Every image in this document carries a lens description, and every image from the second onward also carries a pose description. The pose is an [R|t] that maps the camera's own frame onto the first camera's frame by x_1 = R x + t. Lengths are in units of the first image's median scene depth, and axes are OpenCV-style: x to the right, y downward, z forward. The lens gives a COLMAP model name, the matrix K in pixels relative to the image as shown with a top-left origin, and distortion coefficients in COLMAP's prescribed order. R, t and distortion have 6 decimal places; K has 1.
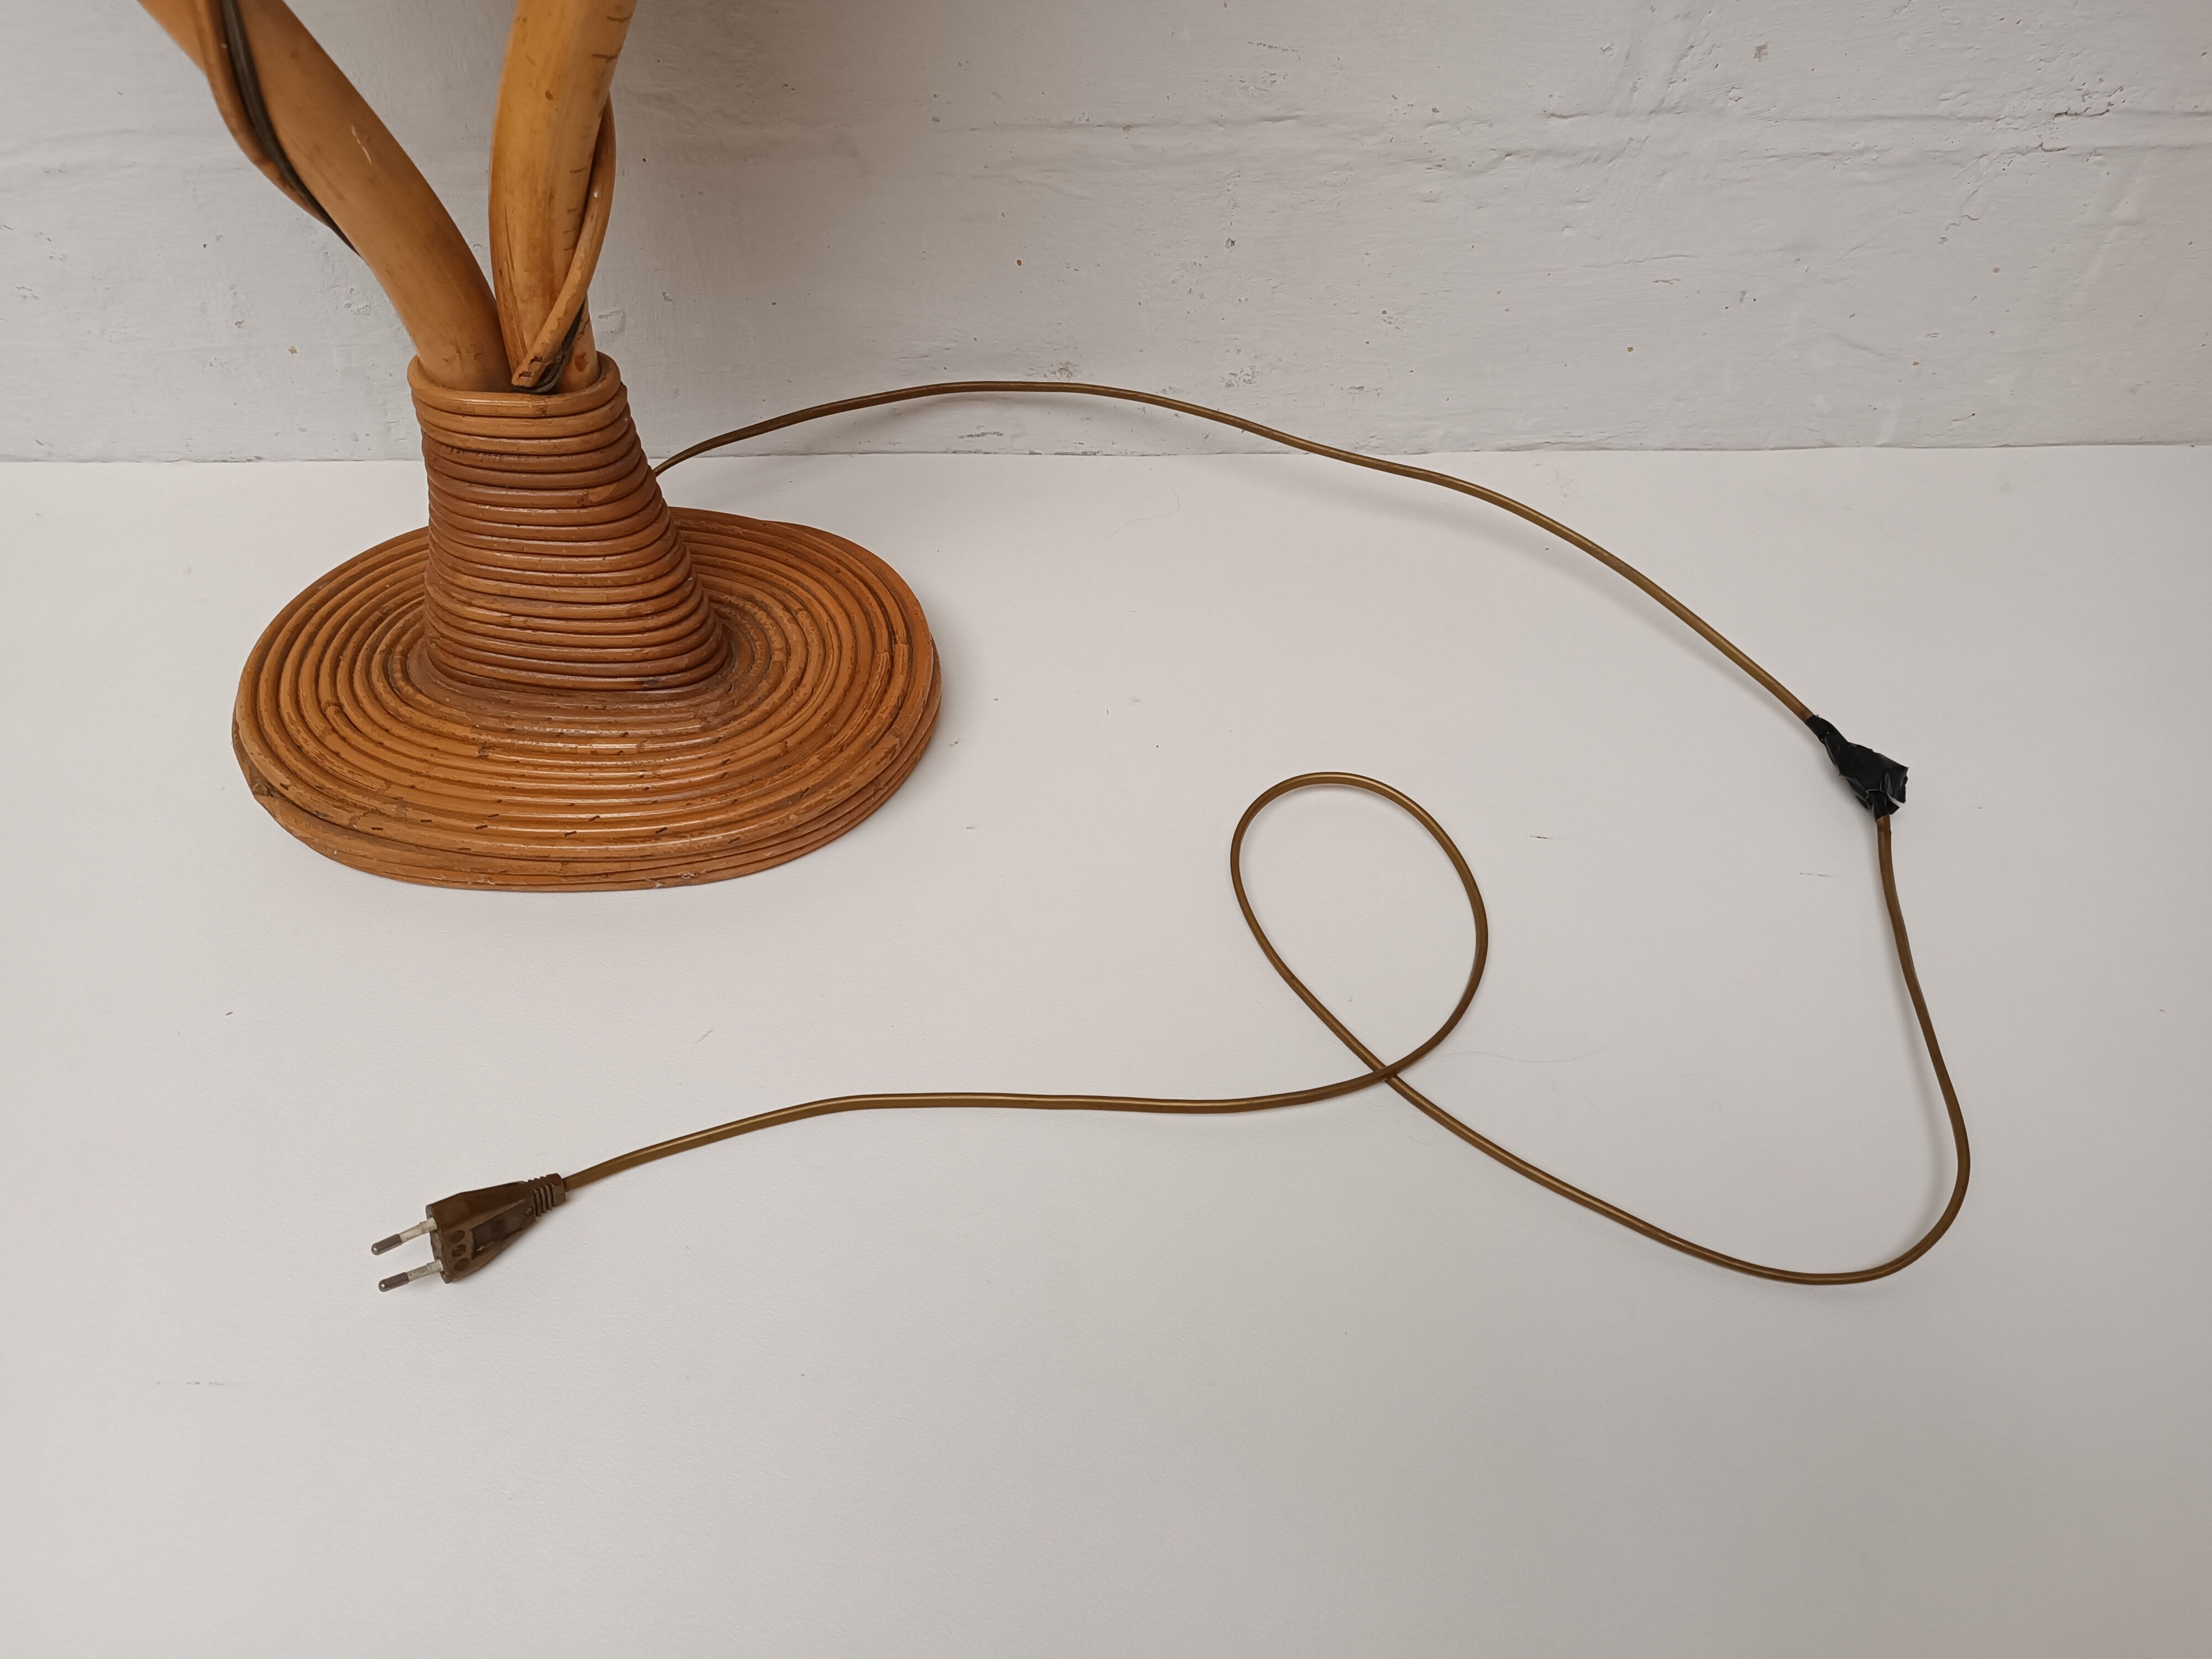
lens RADIAL K [[1536.7, 0, 1098.5], [0, 1536.7, 792.7], [0, 0, 1]] dist [0.016852, -0.016660]
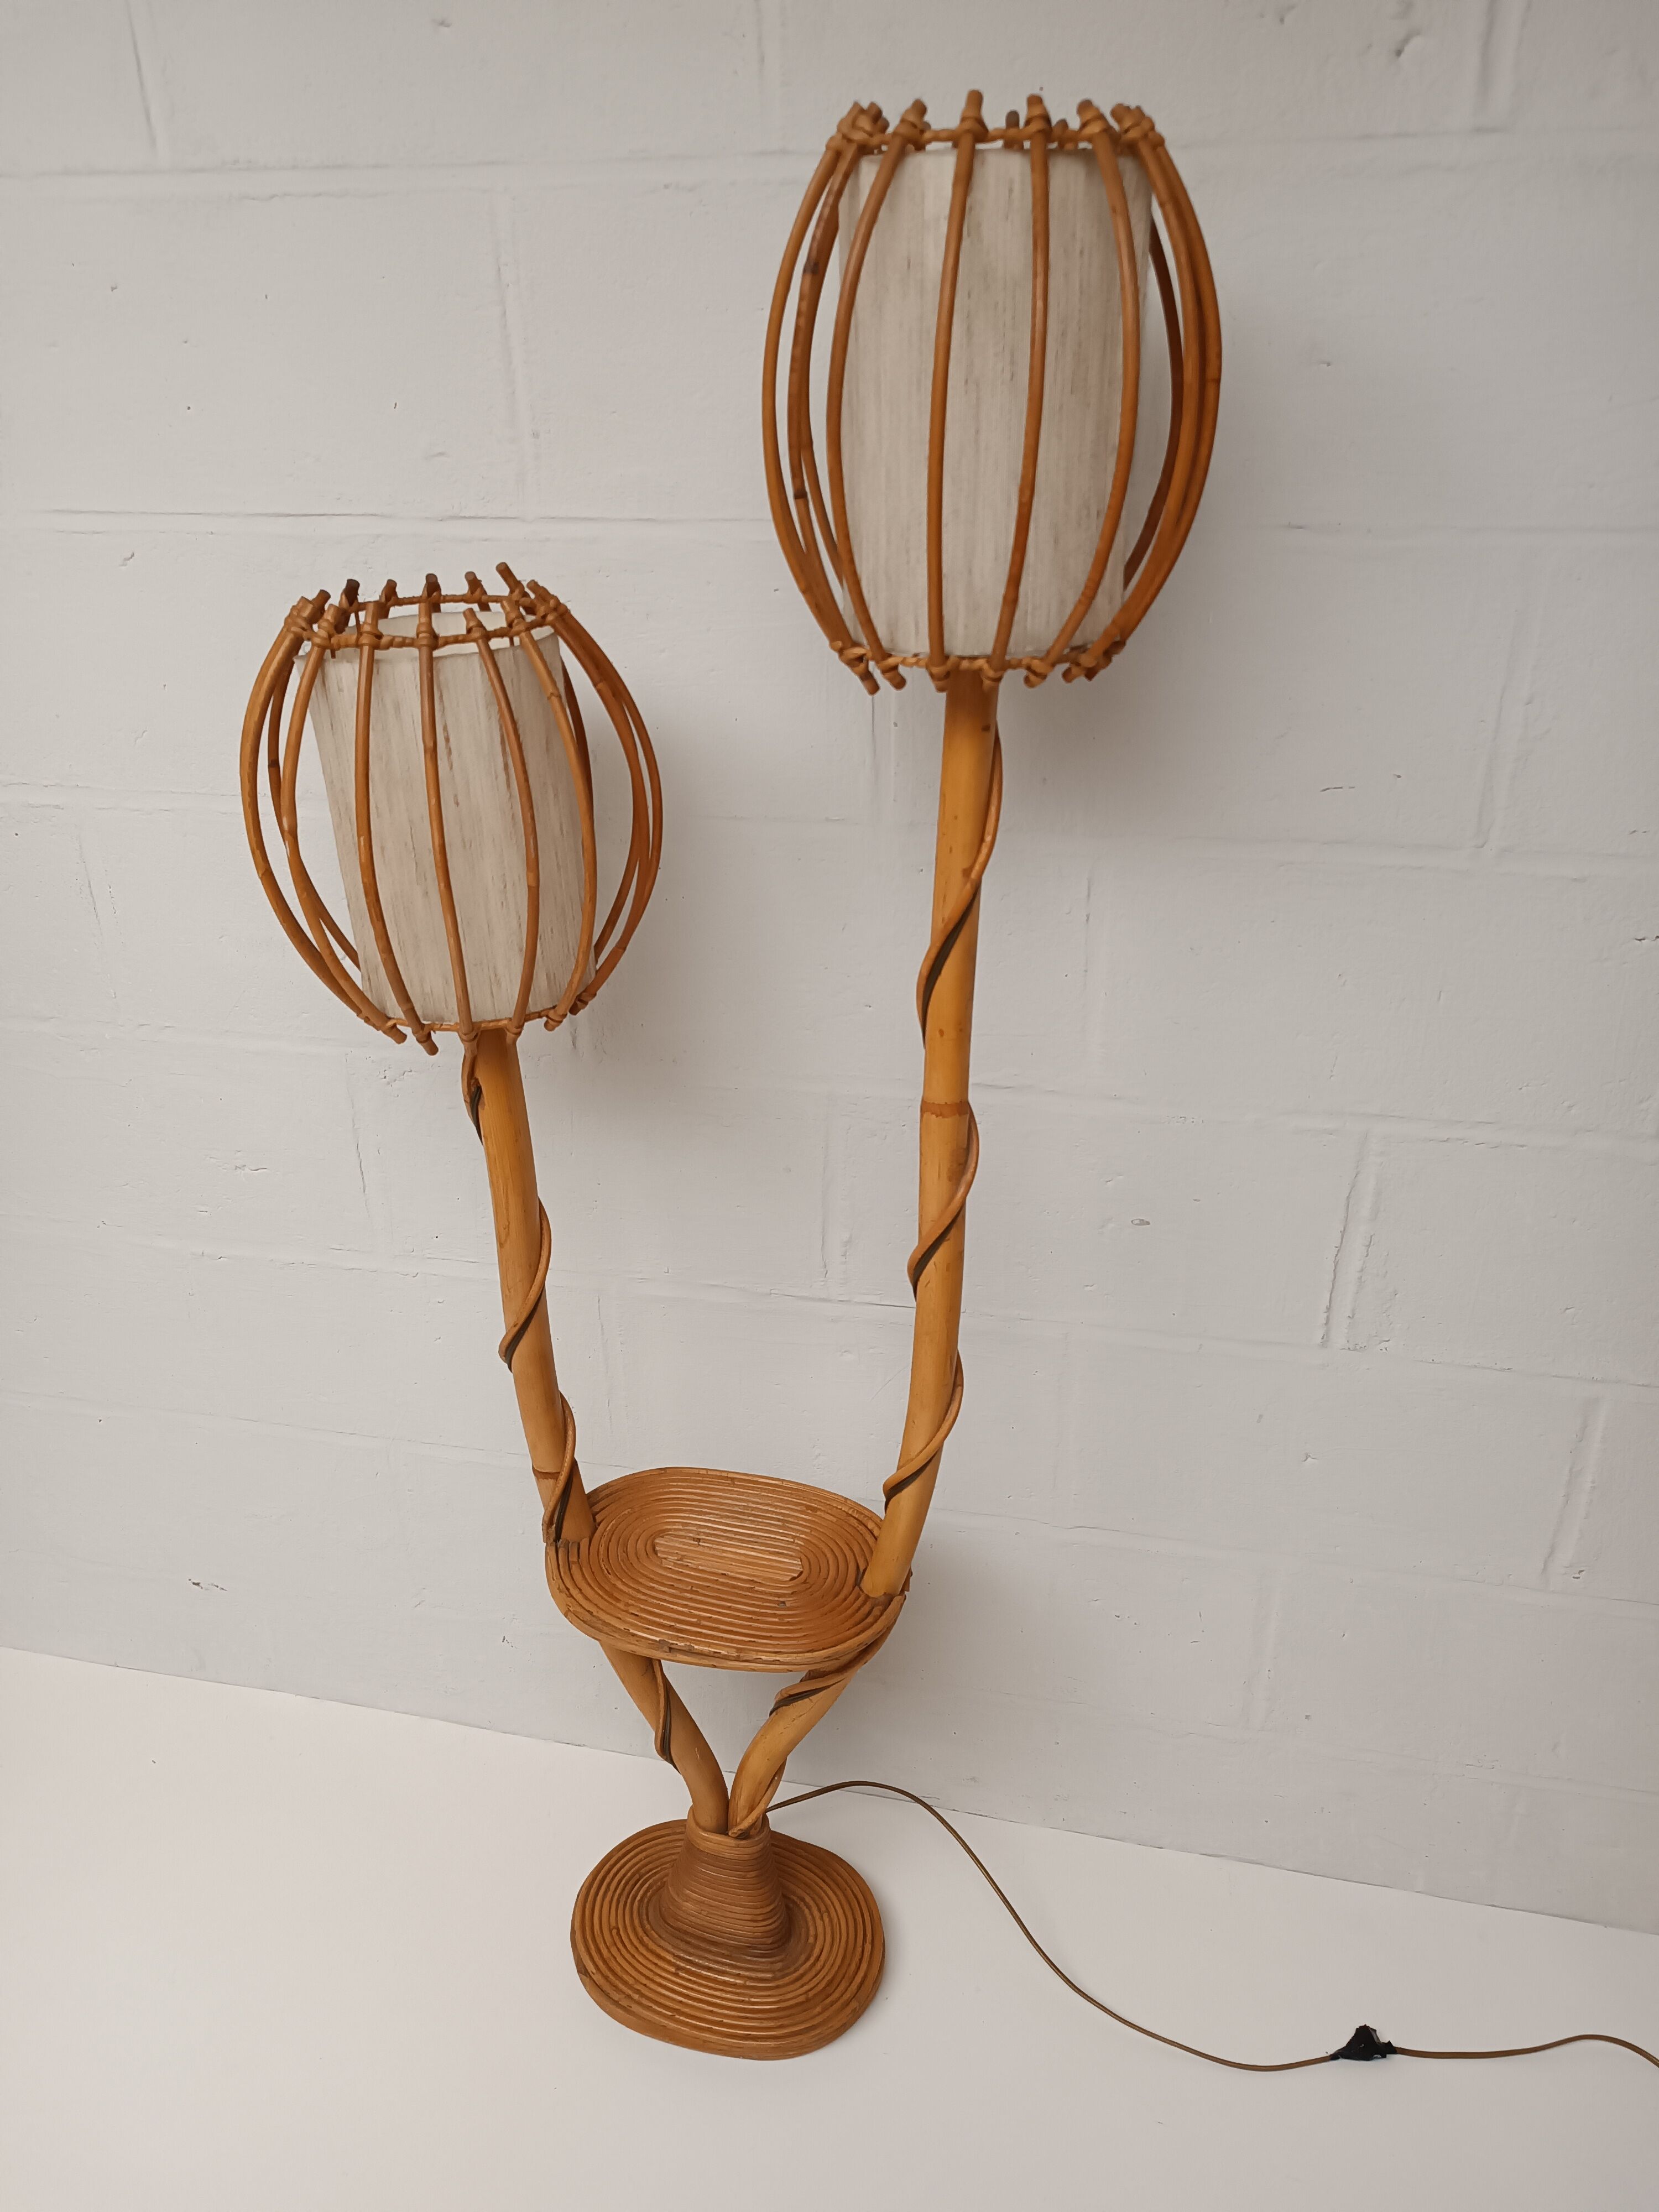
lens RADIAL K [[1536.7, 0, 843.1], [0, 1536.7, 1119.4], [0, 0, 1]] dist [0.016852, -0.016660]
pose [[0.973620, 0.101651, -0.204284, 0.164938], [-0.165860, 0.930123, -0.327661, -0.473131], [0.156702, 0.352899, 0.922446, -1.436801]]
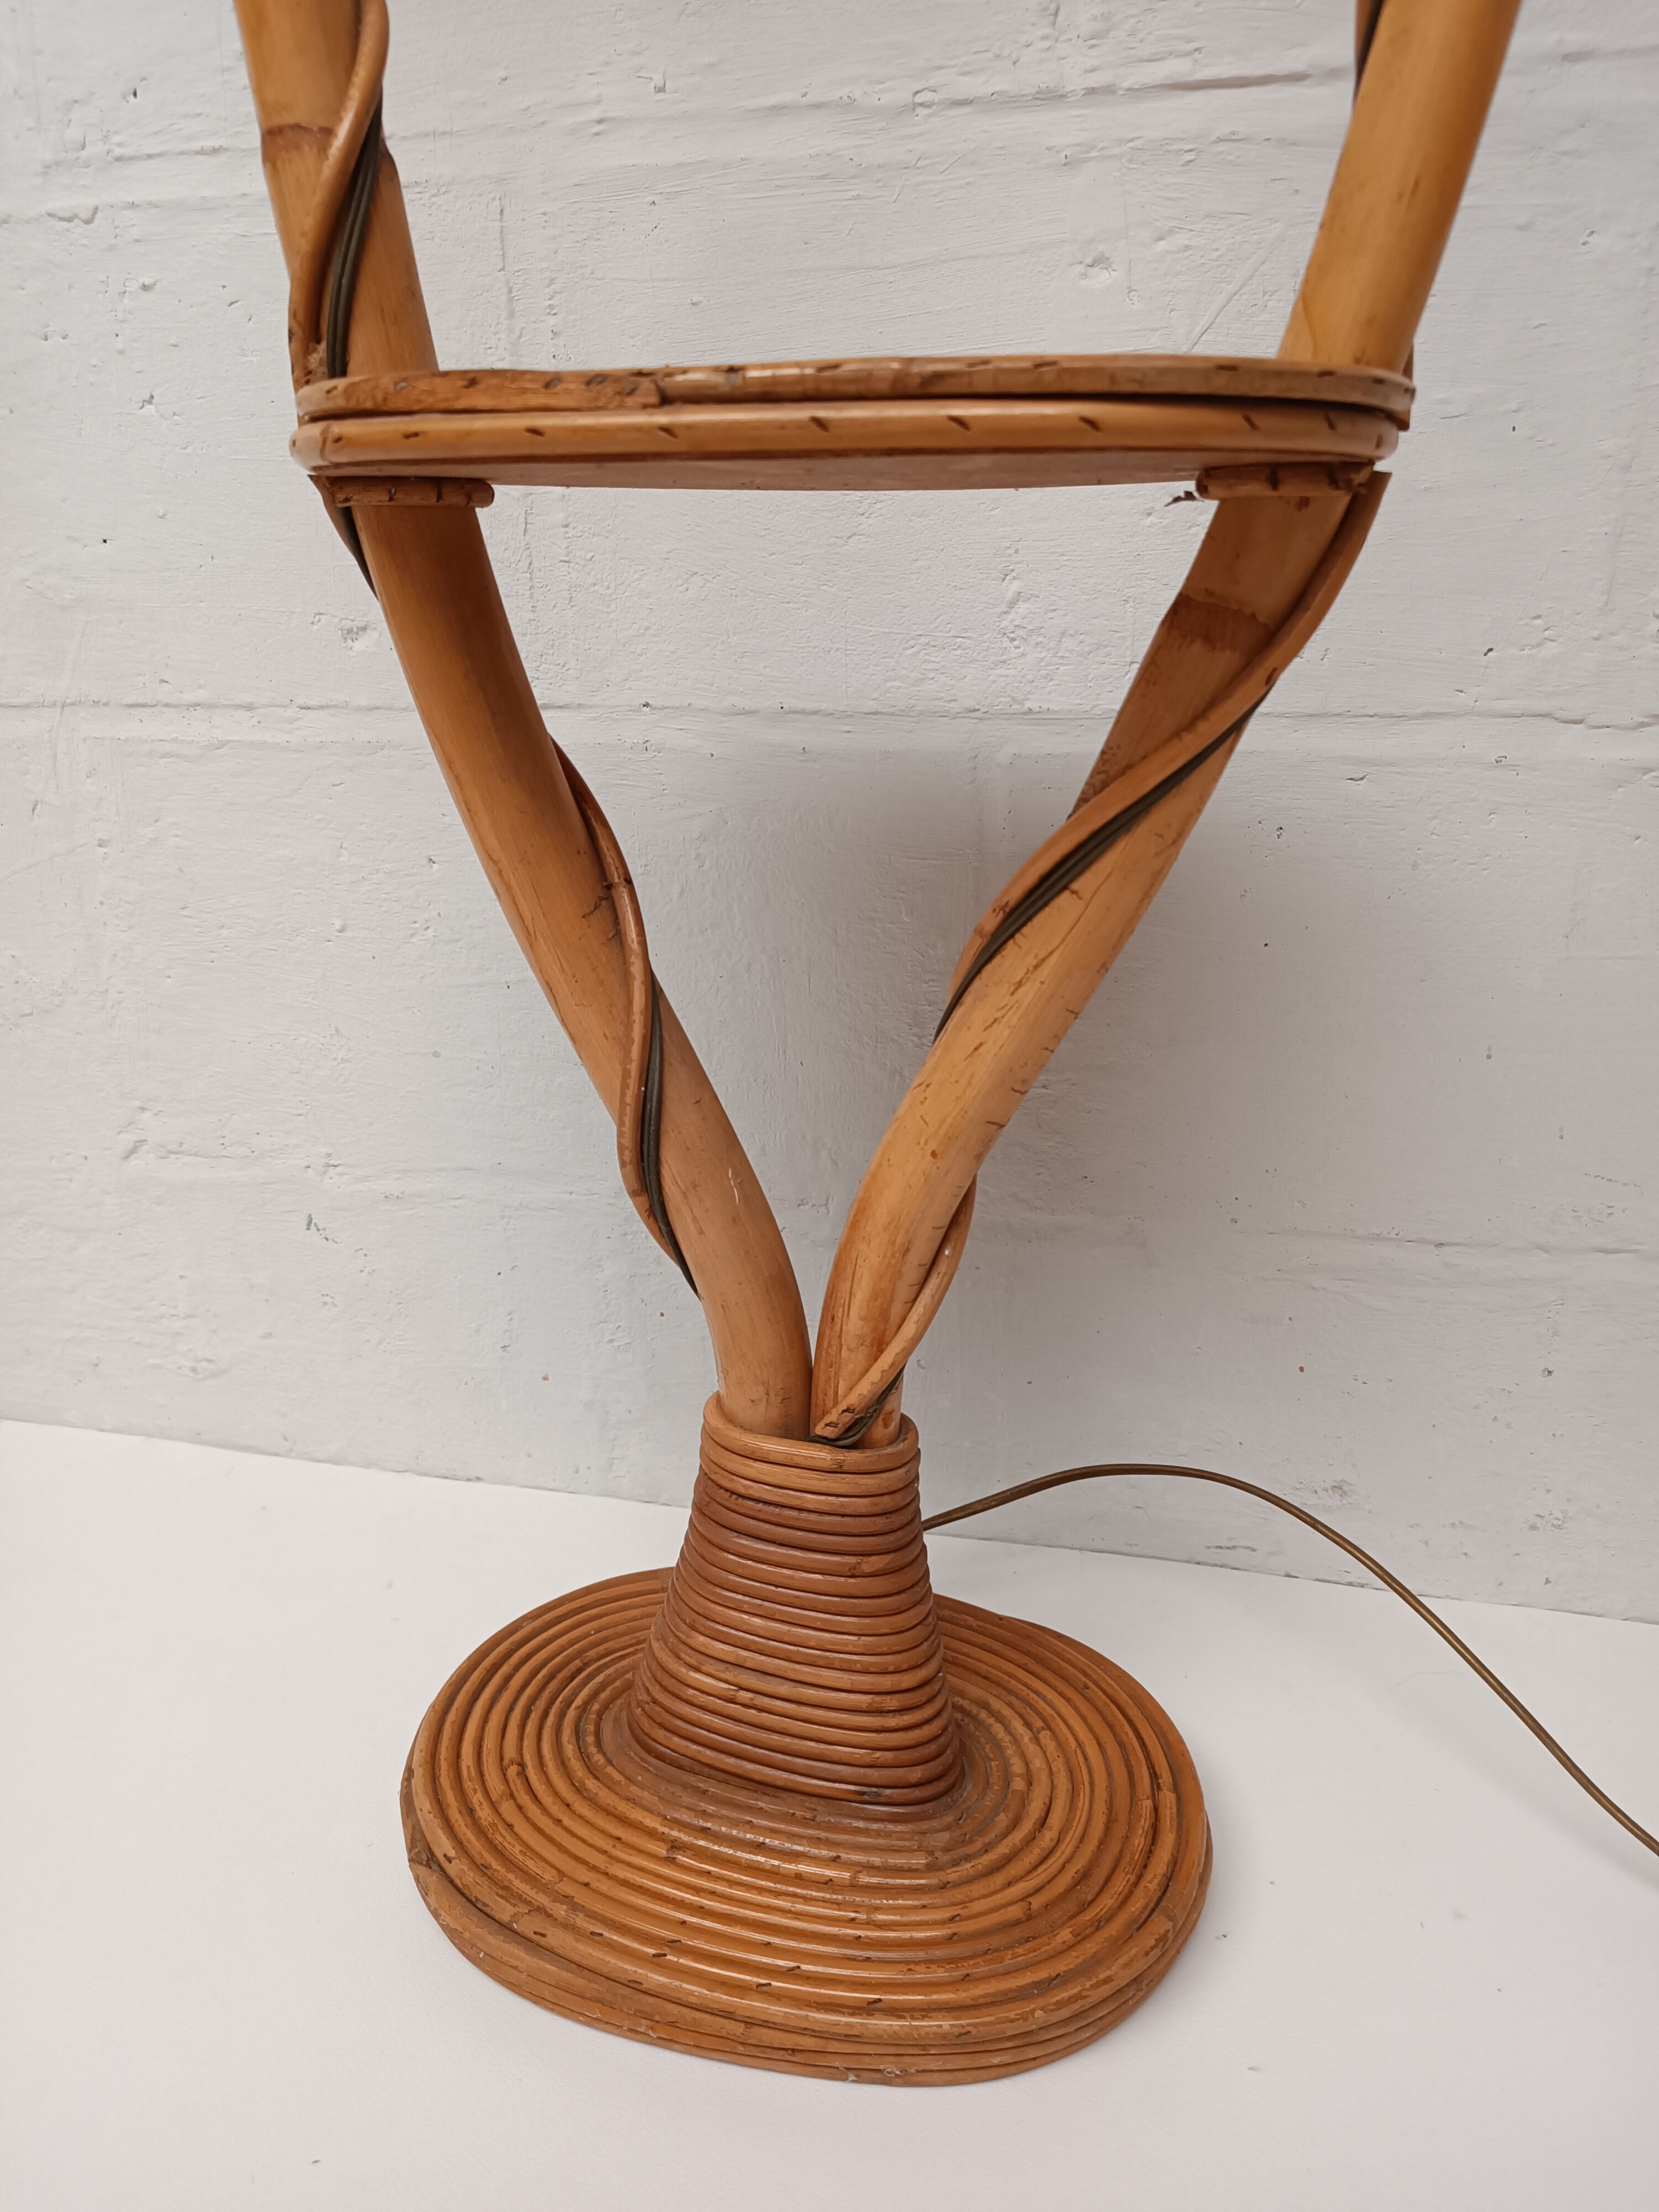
lens RADIAL K [[1536.7, 0, 847.8], [0, 1536.7, 1150.3], [0, 0, 1]] dist [0.016852, -0.016660]
pose [[0.974609, 0.073233, -0.211599, -0.151899], [-0.161472, 0.884557, -0.437590, -0.012604], [0.155126, 0.460647, 0.873923, 0.100175]]
